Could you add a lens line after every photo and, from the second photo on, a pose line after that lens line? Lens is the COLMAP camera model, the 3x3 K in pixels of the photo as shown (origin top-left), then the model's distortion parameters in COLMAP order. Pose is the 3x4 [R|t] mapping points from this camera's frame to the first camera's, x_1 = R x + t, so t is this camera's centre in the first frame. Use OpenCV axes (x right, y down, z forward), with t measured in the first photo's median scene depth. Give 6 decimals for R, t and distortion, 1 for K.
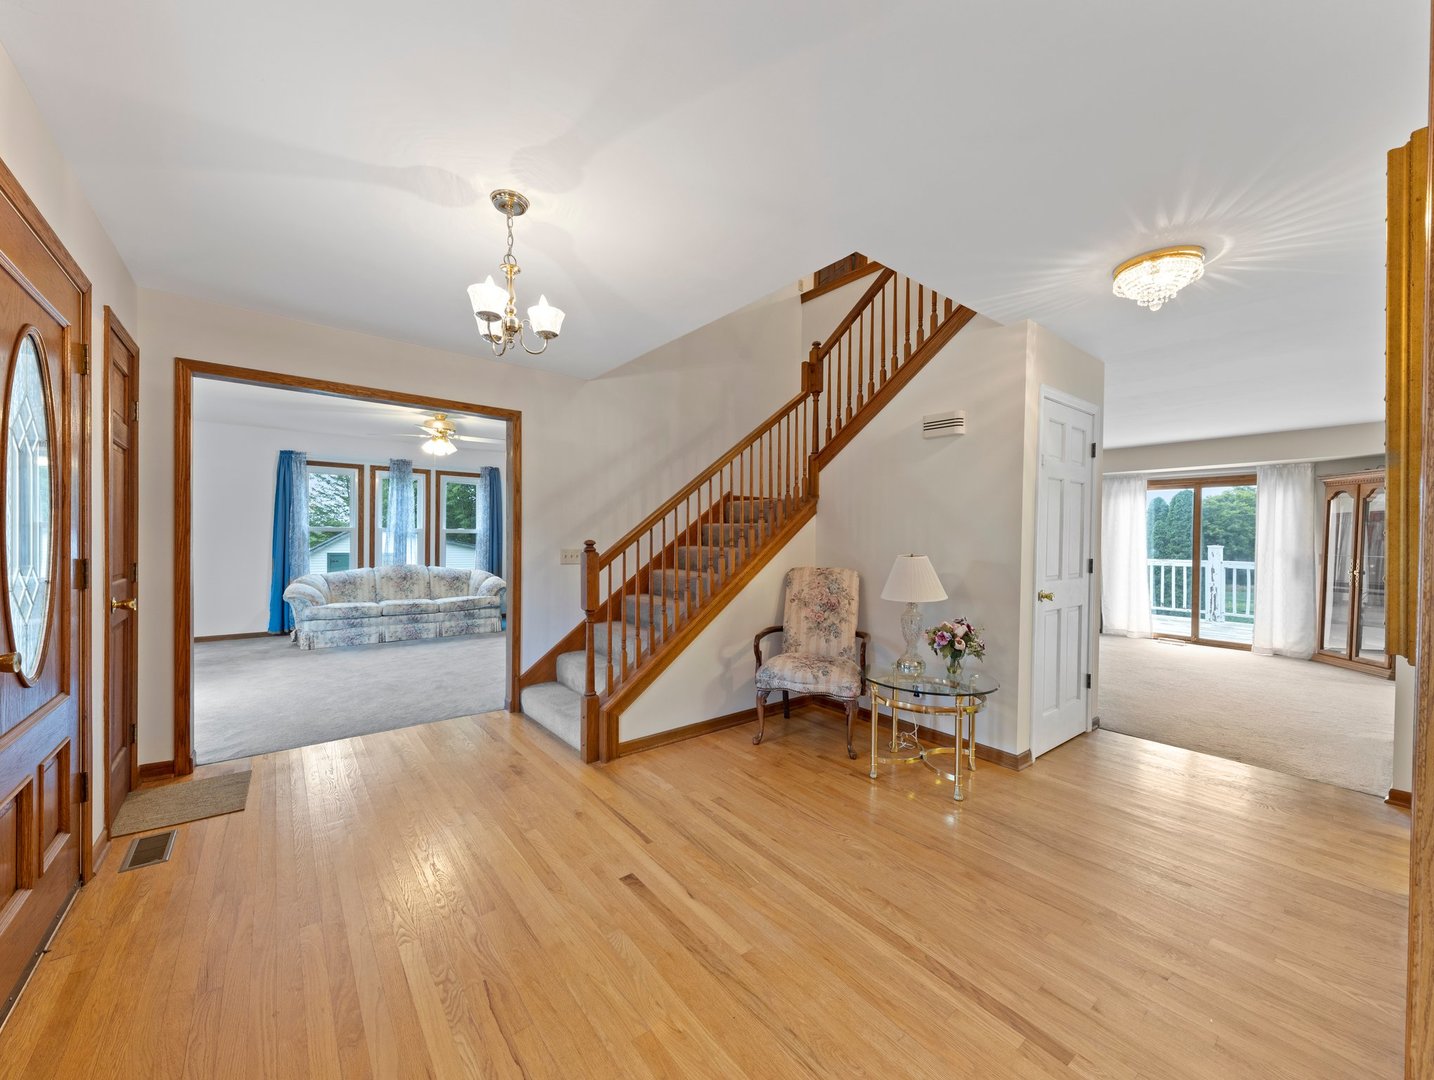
lens RADIAL K [[550.5, 0, 715.9], [0, 550.5, 537.6], [0, 0, 1]] dist [0.006082, -0.001241]
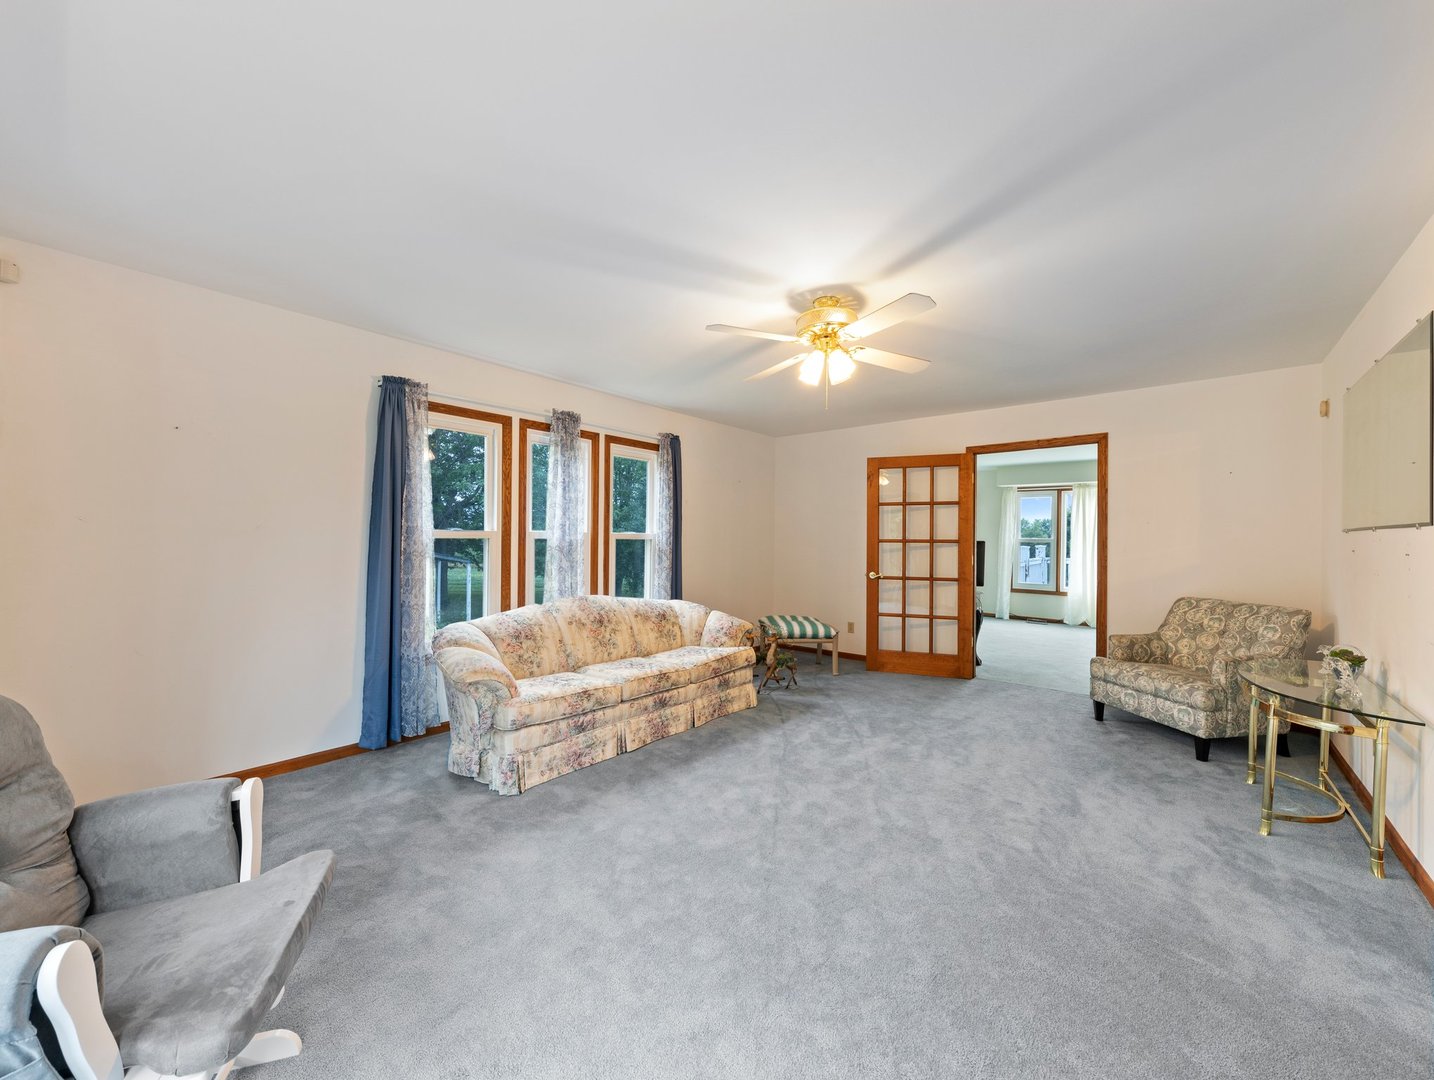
lens RADIAL K [[550.5, 0, 705.8], [0, 550.5, 538.4], [0, 0, 1]] dist [0.006082, -0.001241]
pose [[0.985026, -0.004655, 0.172344, -0.553374], [0.005192, 0.999983, -0.002662, -0.008023], [-0.172328, 0.003517, 0.985033, 0.432052]]
